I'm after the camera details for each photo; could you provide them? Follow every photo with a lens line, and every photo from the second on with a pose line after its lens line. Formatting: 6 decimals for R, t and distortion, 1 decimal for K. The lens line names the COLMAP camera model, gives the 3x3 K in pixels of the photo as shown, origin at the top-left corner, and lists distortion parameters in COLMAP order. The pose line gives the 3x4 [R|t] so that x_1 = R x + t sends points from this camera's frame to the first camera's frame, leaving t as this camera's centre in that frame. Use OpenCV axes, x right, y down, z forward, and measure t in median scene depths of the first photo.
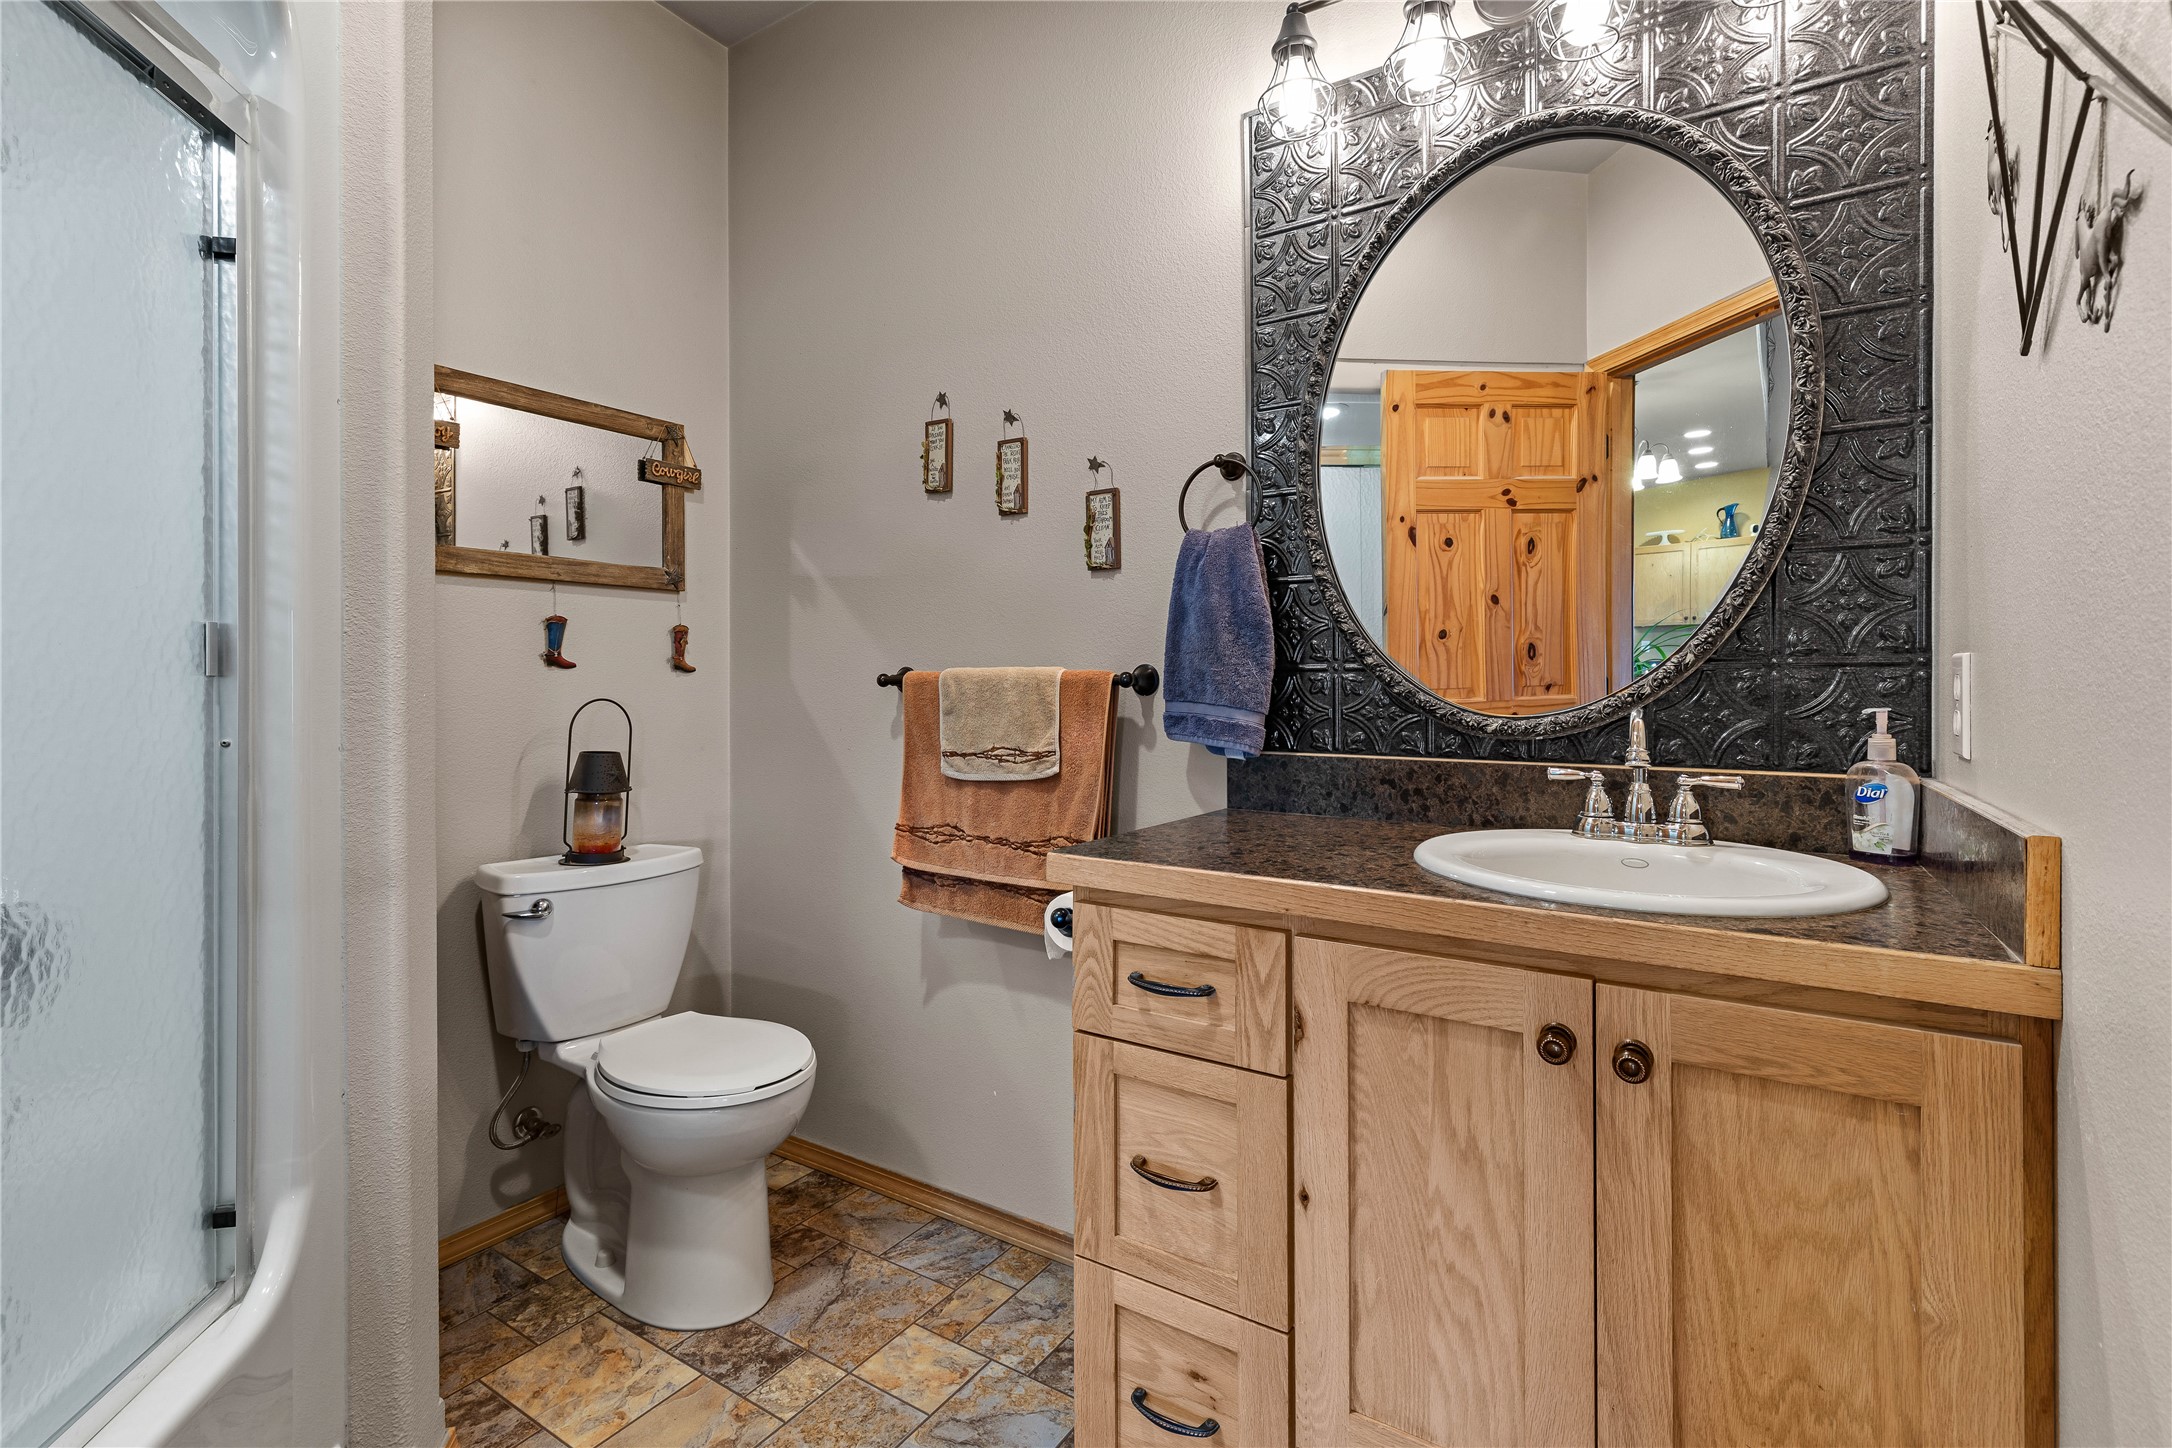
lens RADIAL K [[994.7, 0, 1097.6], [0, 994.7, 682.7], [0, 0, 1]] dist [0.006932, 0.000301]
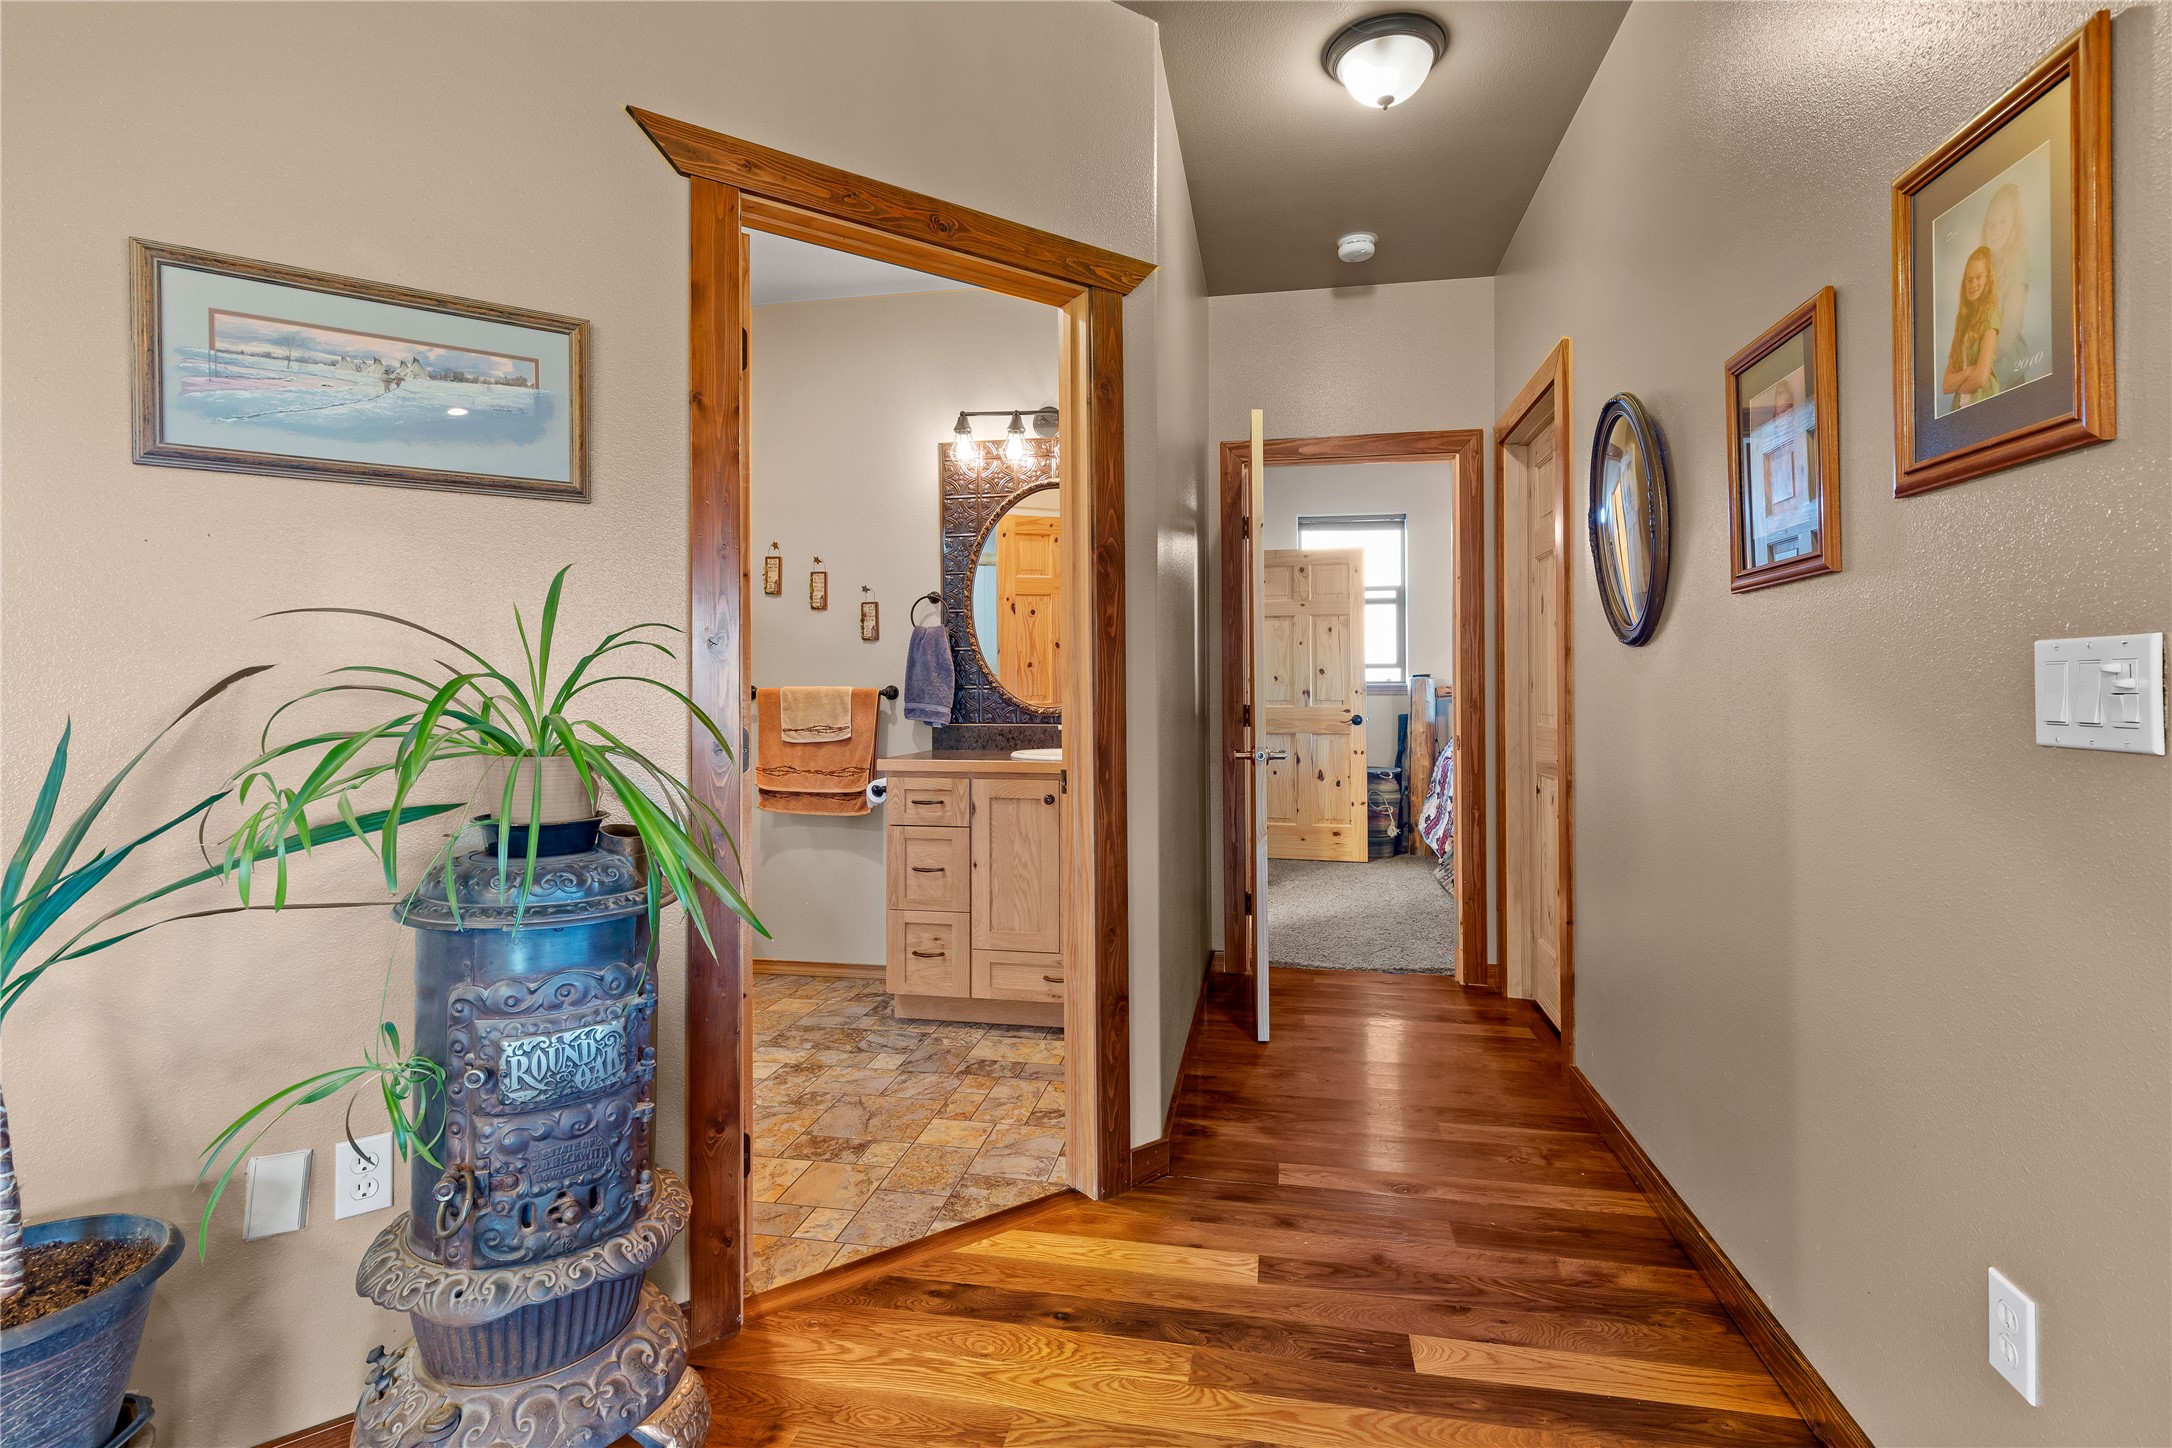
lens RADIAL K [[994.7, 0, 1097.6], [0, 994.7, 682.7], [0, 0, 1]] dist [0.006932, 0.000301]
pose [[0.926792, 0.001123, 0.375574, -0.368023], [0.001022, 0.999984, -0.005514, -0.012527], [-0.375574, 0.005494, 0.926776, -1.225021]]
